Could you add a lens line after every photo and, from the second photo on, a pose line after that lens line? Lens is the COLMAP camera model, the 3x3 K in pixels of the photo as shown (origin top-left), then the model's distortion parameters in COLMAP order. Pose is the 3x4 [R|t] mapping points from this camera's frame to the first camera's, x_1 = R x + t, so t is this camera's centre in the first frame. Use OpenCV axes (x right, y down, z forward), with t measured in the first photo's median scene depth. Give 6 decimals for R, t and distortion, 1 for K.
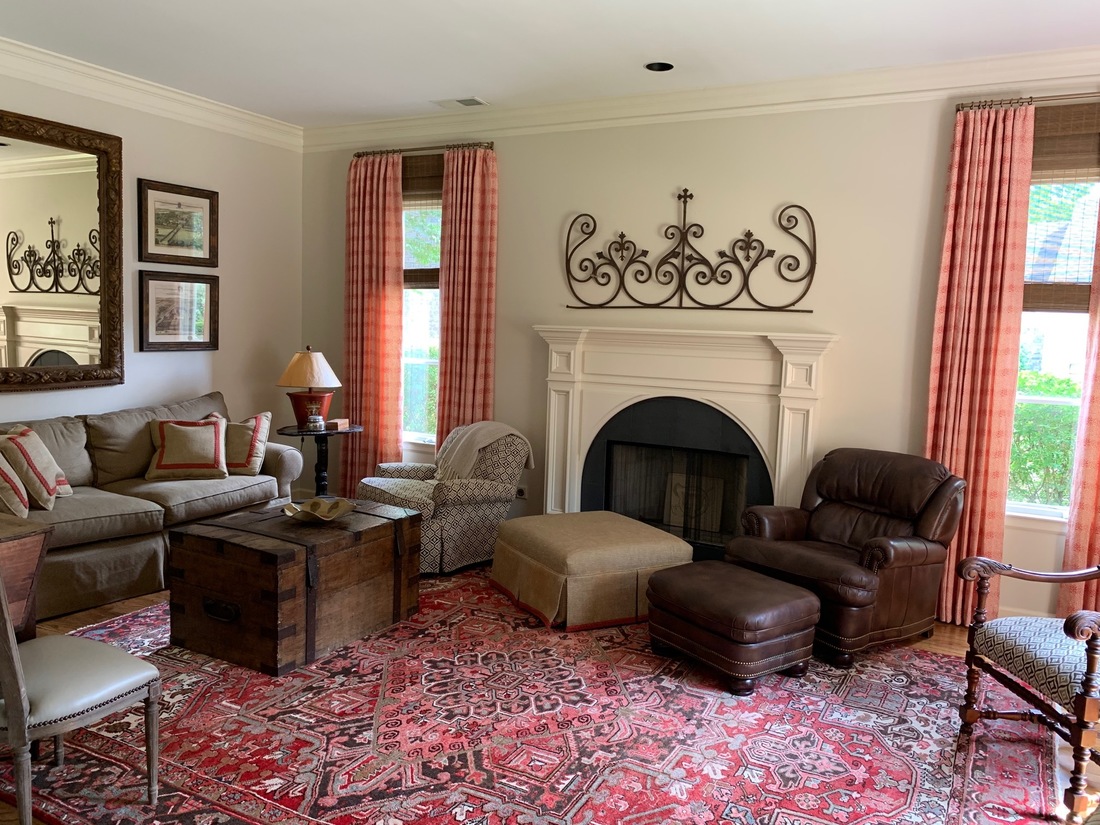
lens RADIAL K [[841.7, 0, 548.3], [0, 841.7, 415.1], [0, 0, 1]] dist [-0.002945, 0.000392]
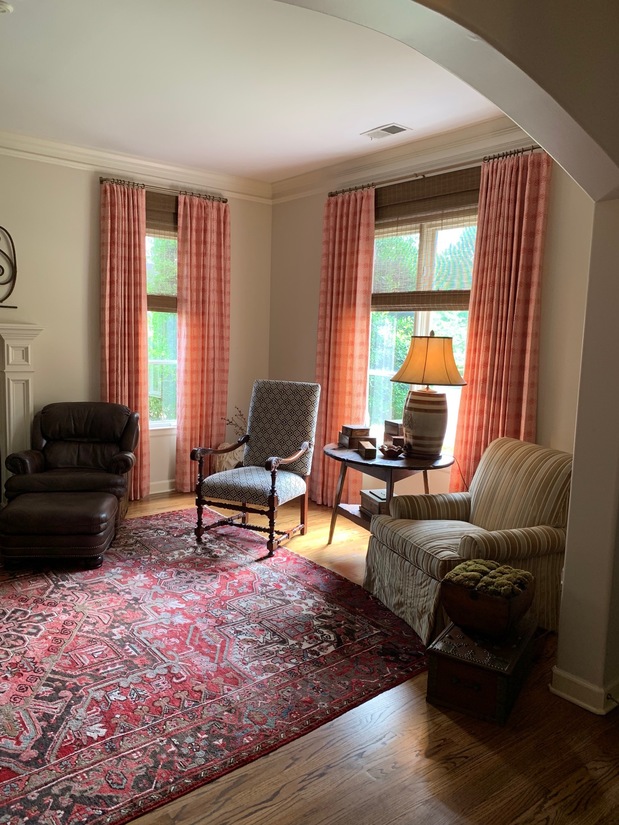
lens RADIAL K [[631.3, 0, 308.8], [0, 631.3, 410.5], [0, 0, 1]] dist [-0.002945, 0.000392]
pose [[0.395373, -0.135162, 0.908522, -0.643356], [0.077815, 0.990487, 0.113492, -0.053236], [-0.915219, 0.025825, 0.402129, 0.234877]]
